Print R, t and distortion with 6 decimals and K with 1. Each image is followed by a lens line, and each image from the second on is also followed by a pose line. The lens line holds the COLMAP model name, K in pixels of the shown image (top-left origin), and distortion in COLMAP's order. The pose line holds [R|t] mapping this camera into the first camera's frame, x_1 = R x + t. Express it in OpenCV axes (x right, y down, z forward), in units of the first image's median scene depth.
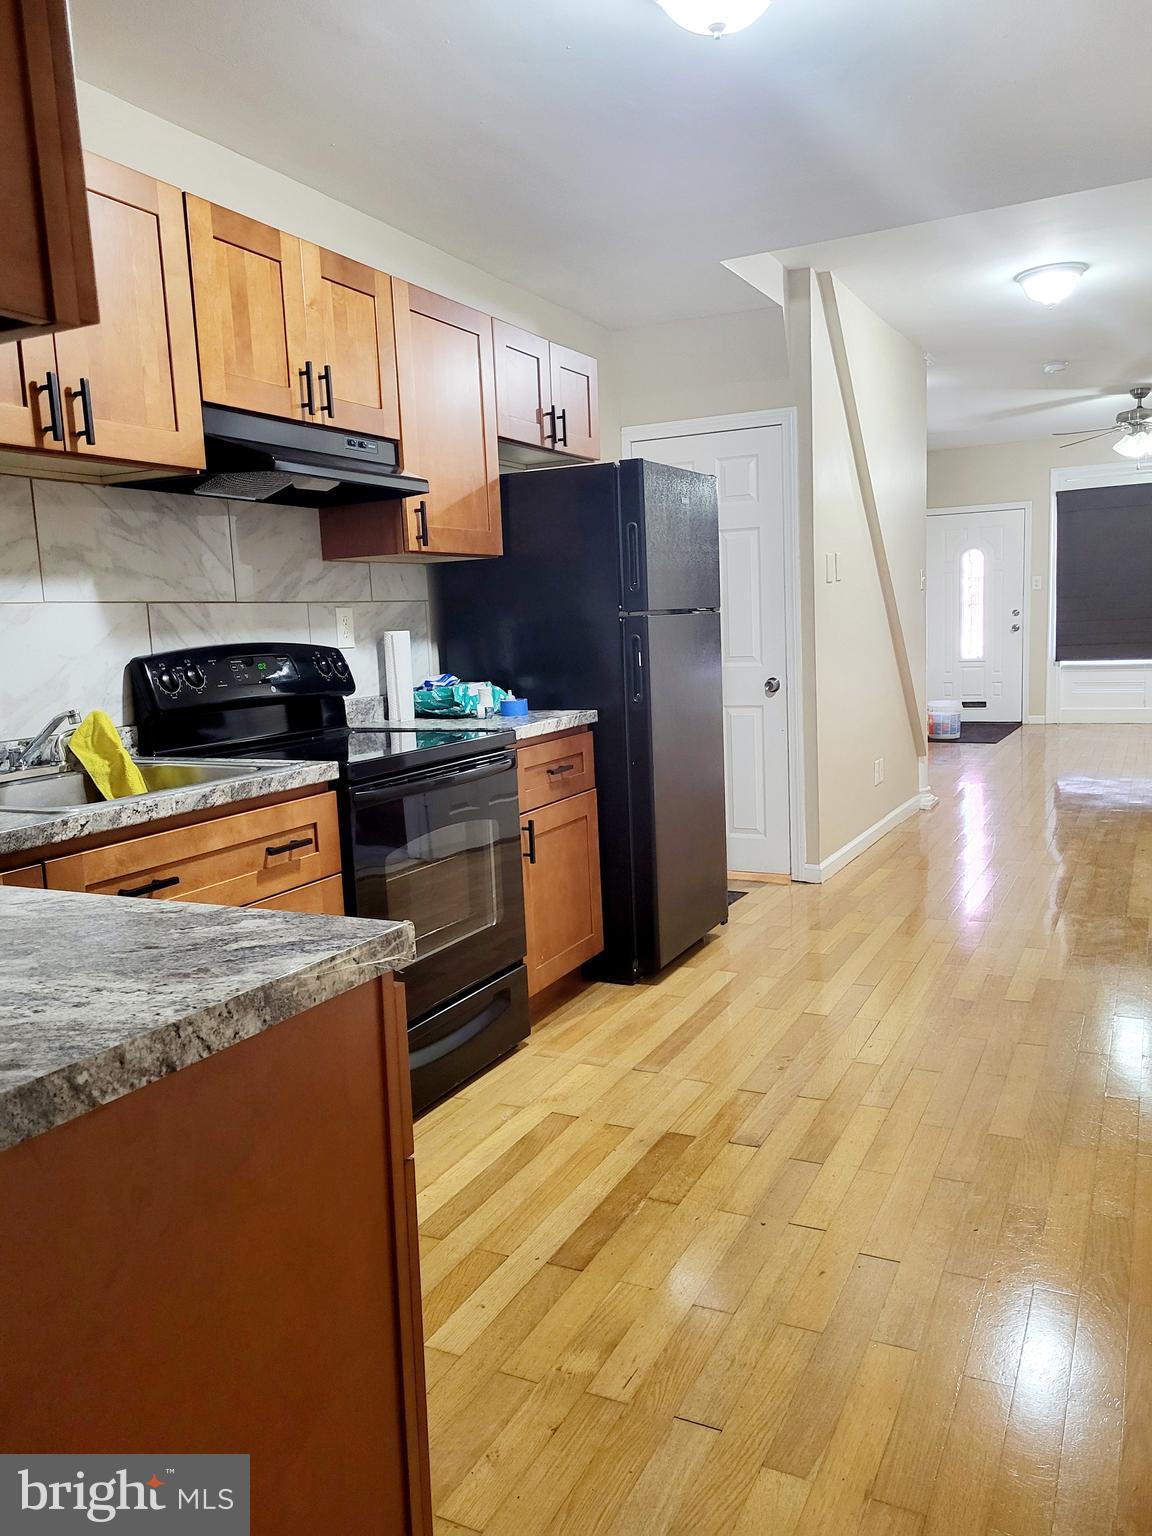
lens RADIAL K [[1164.4, 0, 576.0], [0, 1164.4, 768.0], [0, 0, 1]] dist [0.038014, -0.054107]
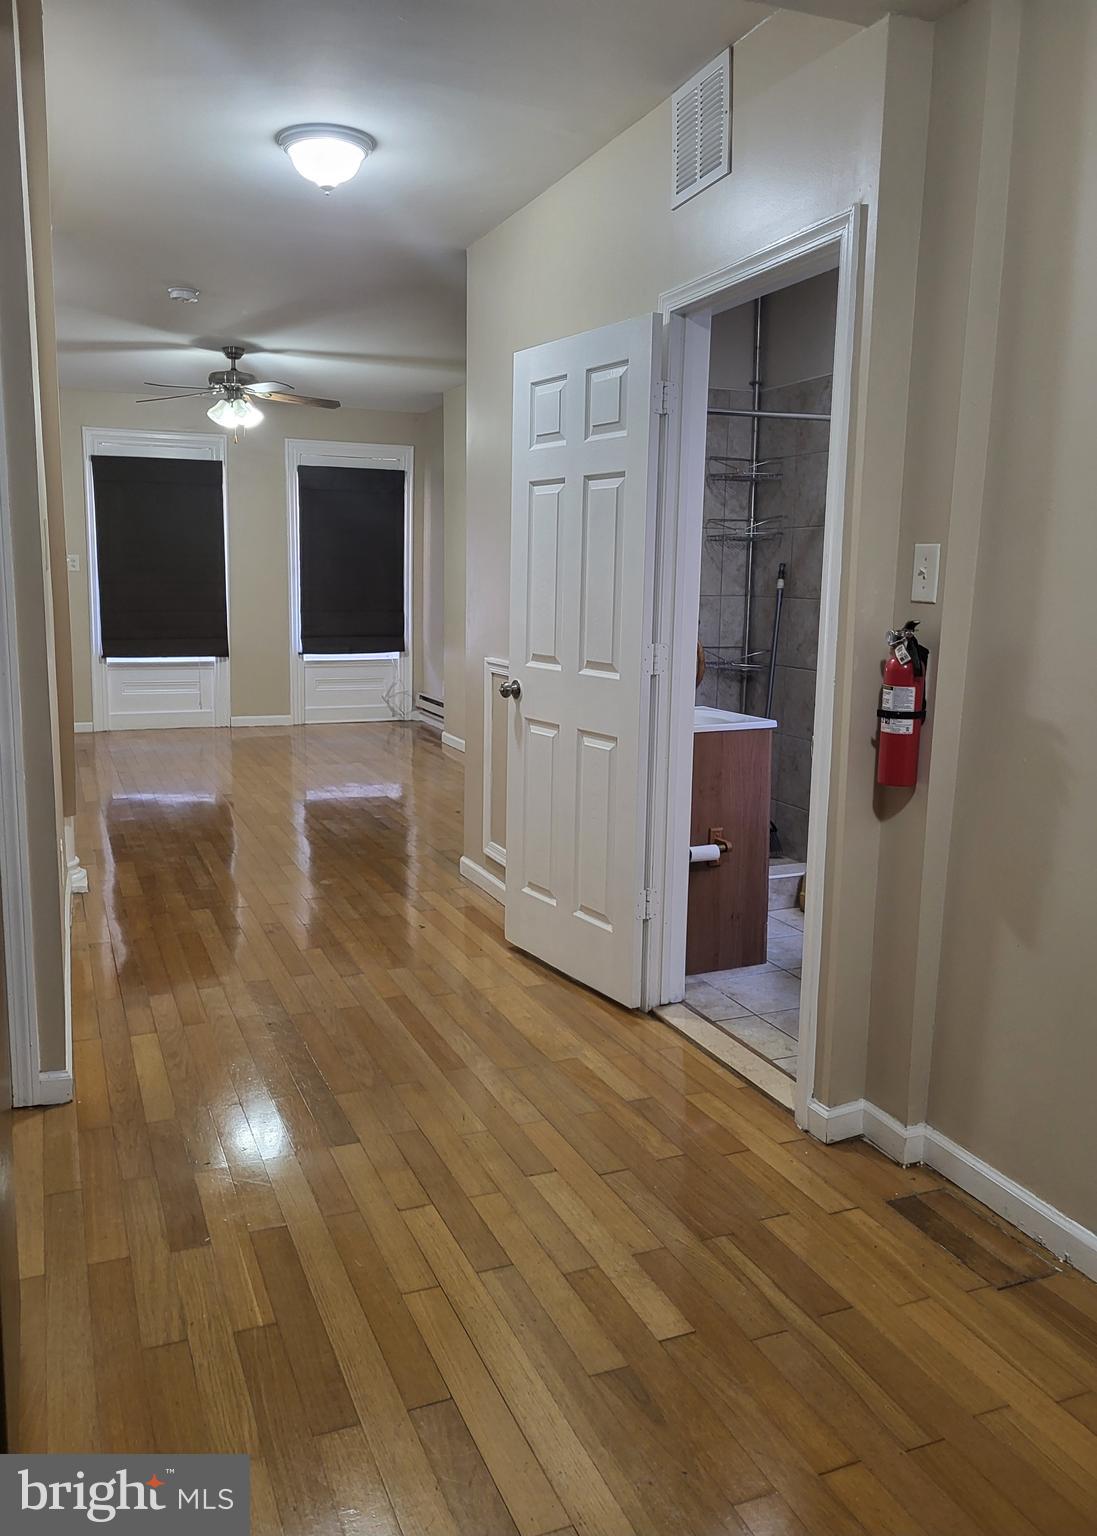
lens RADIAL K [[1172.4, 0, 548.5], [0, 1172.4, 768.0], [0, 0, 1]] dist [-0.002999, -0.001497]
pose [[0.648280, -0.067067, 0.758442, -0.036463], [0.049443, 0.997719, 0.045964, -0.046454], [-0.759795, 0.007702, 0.650117, 0.273707]]
